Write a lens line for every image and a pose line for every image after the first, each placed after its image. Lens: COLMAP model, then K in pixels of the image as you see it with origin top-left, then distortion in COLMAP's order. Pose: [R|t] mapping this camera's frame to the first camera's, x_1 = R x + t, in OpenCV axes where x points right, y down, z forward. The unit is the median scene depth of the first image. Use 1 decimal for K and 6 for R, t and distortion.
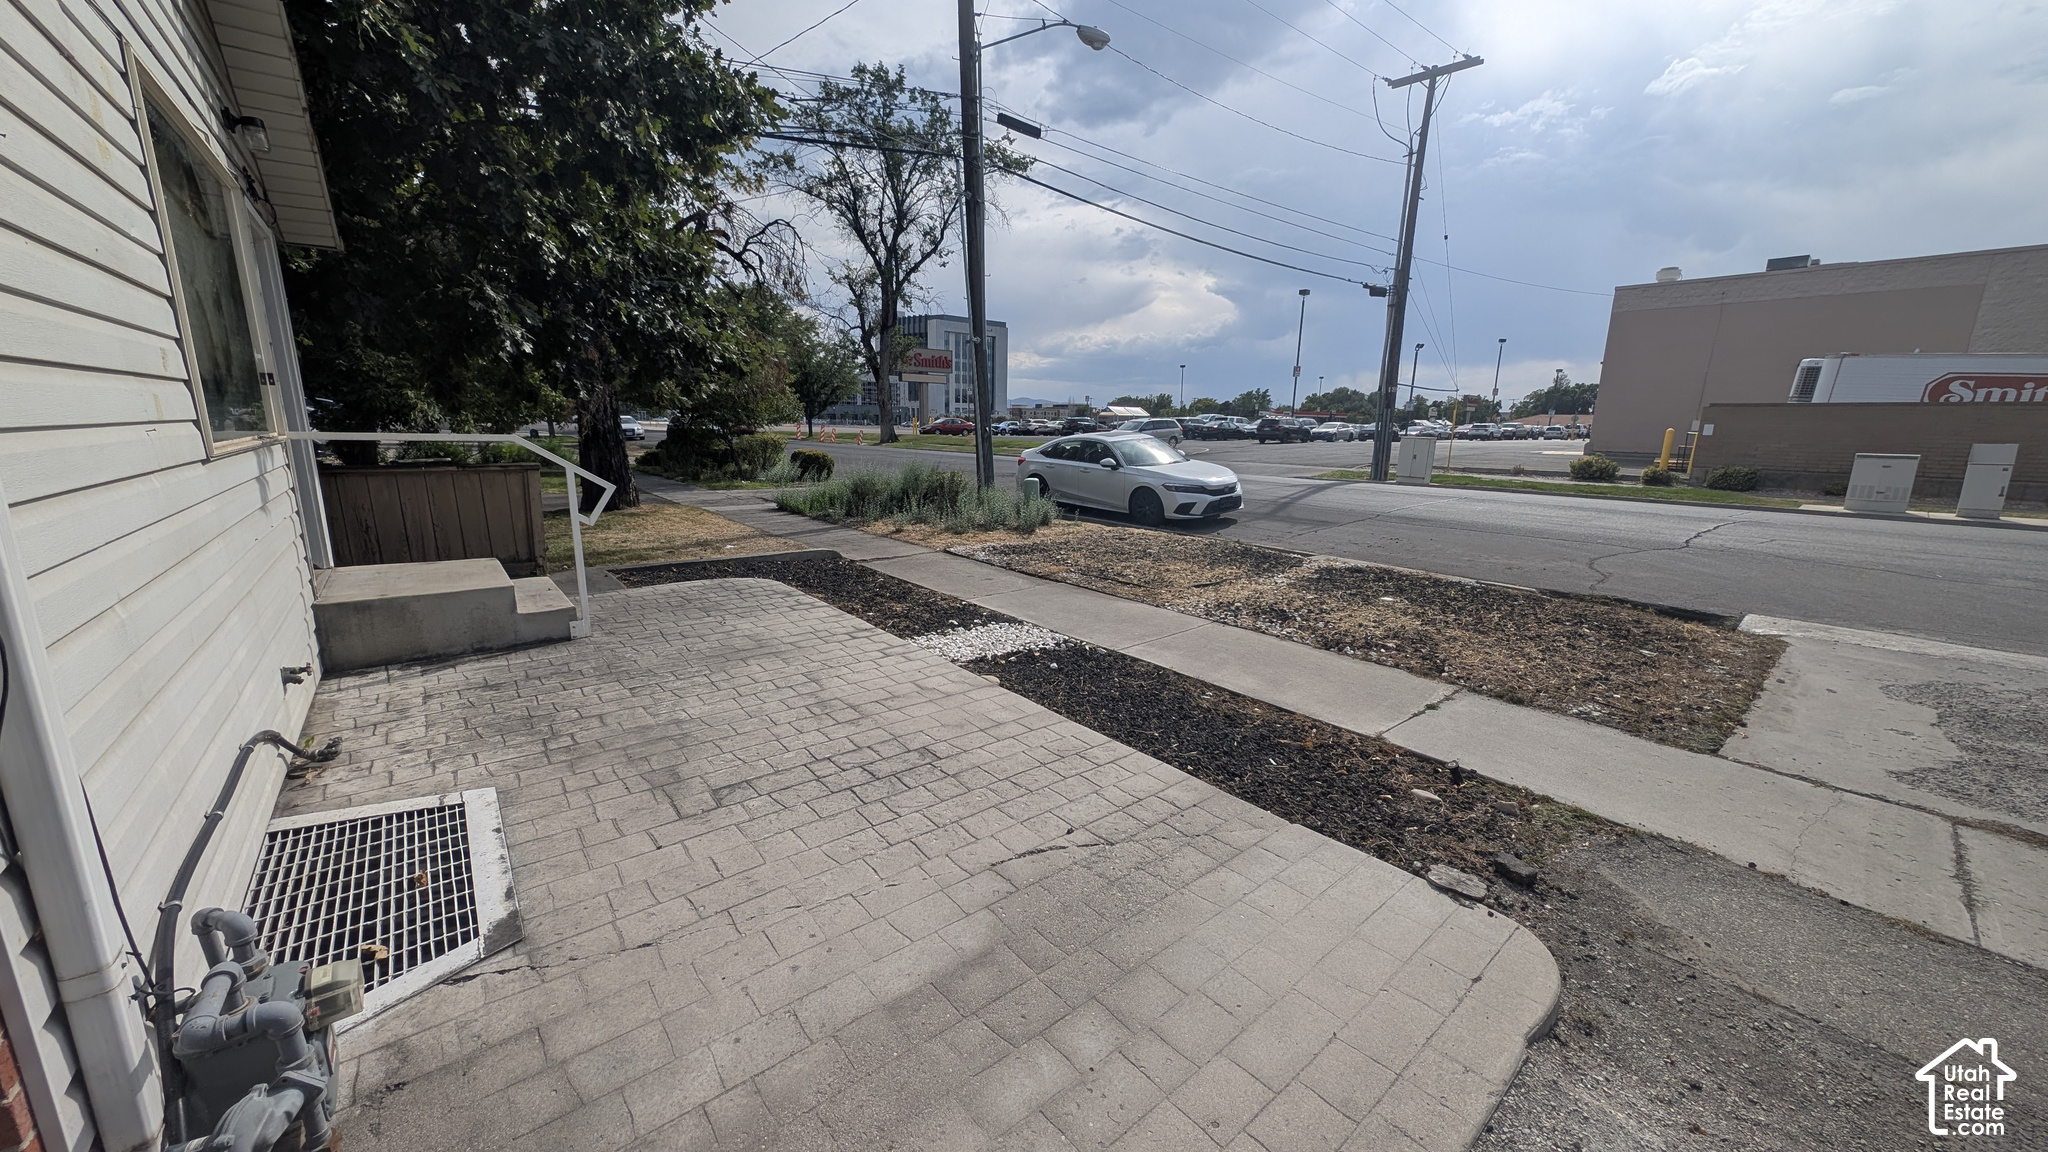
lens RADIAL K [[736.2, 0, 1016.5], [0, 736.2, 582.1], [0, 0, 1]] dist [0.002165, 0.000027]
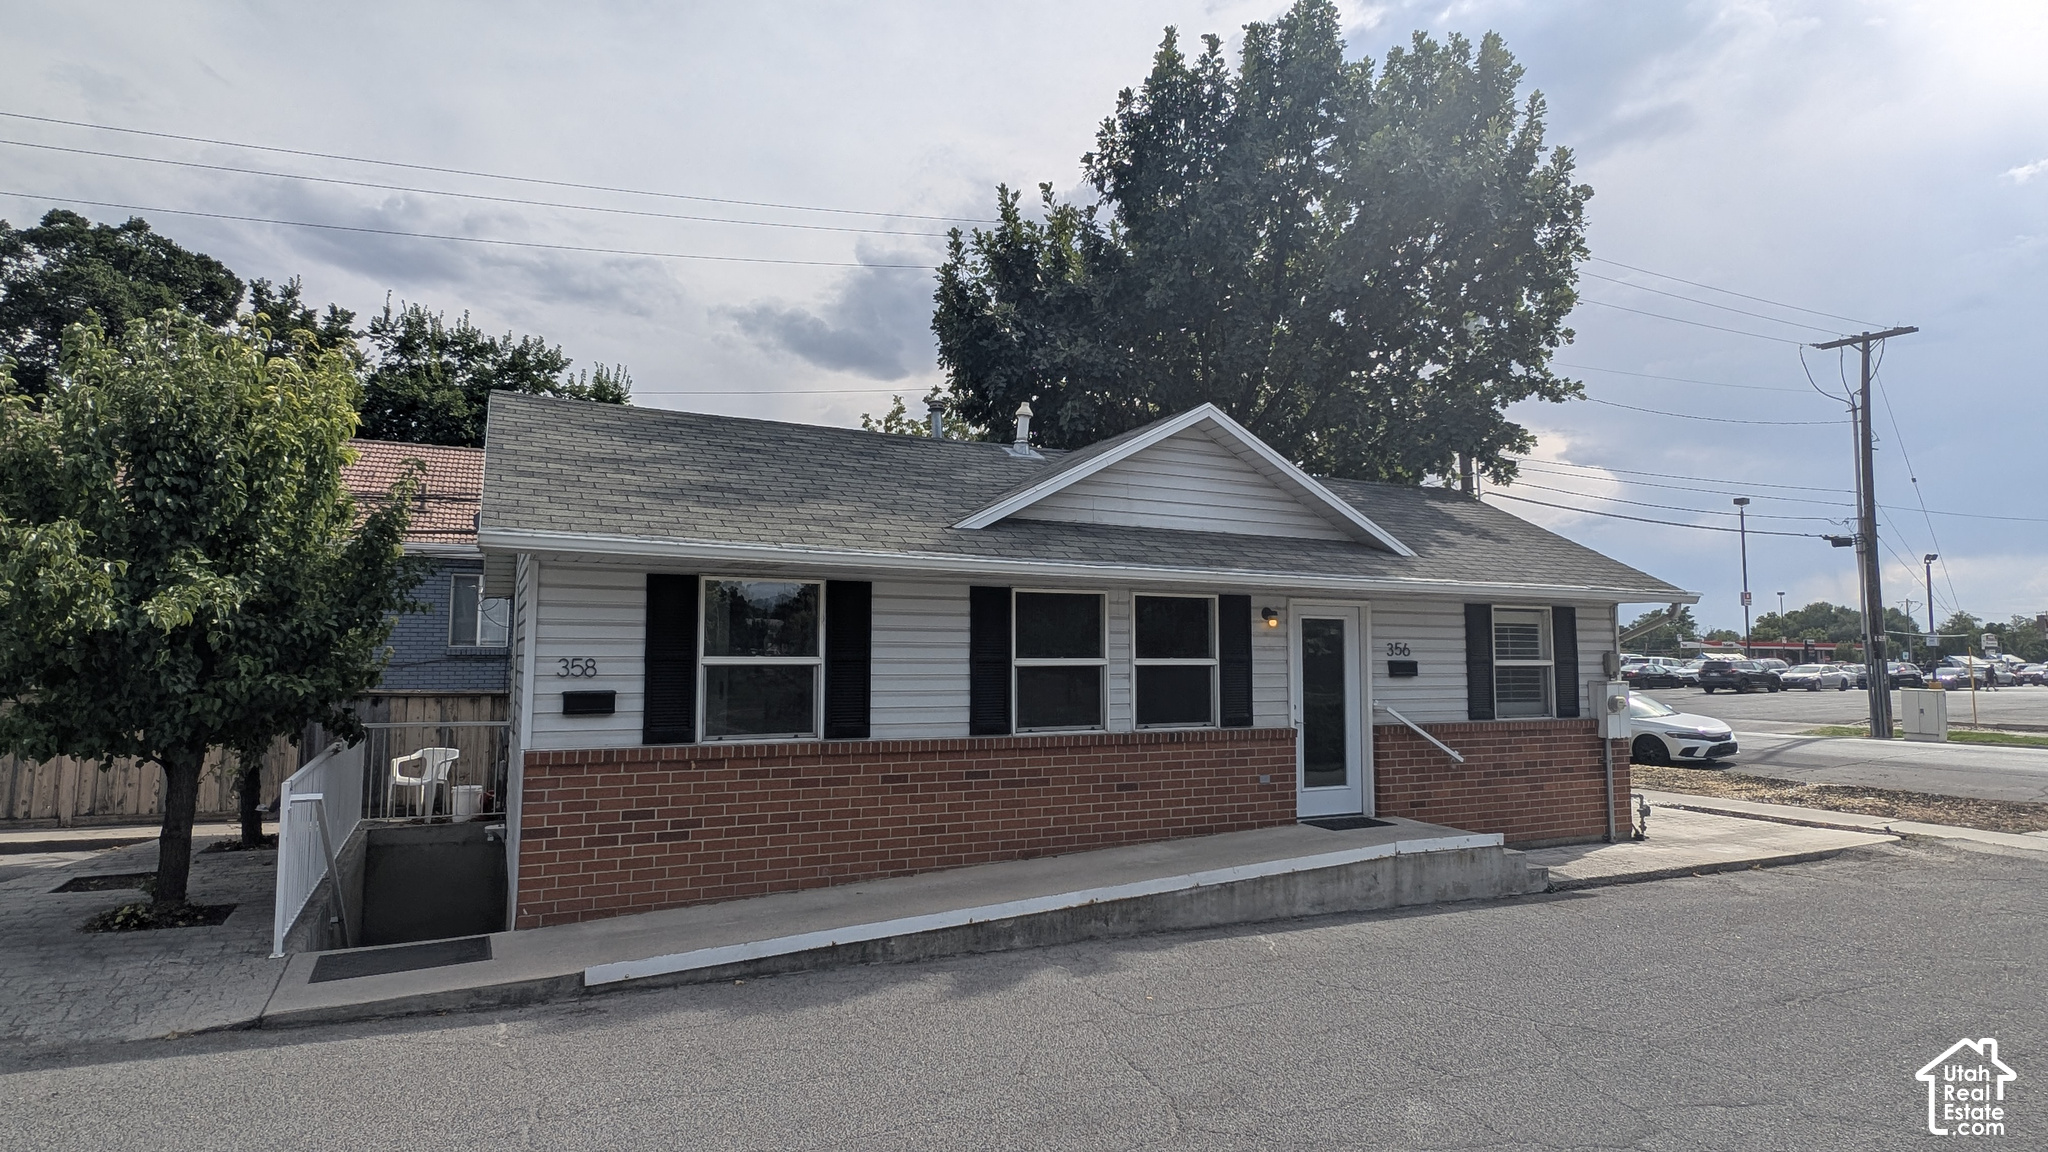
lens RADIAL K [[1100.5, 0, 1020.3], [0, 1100.5, 564.2], [0, 0, 1]] dist [0.001698, -0.000171]
pose [[0.975002, -0.027407, -0.220501, -0.241732], [-0.039028, 0.955813, -0.291374, 0.097648], [0.218743, 0.292695, 0.930850, -0.569776]]
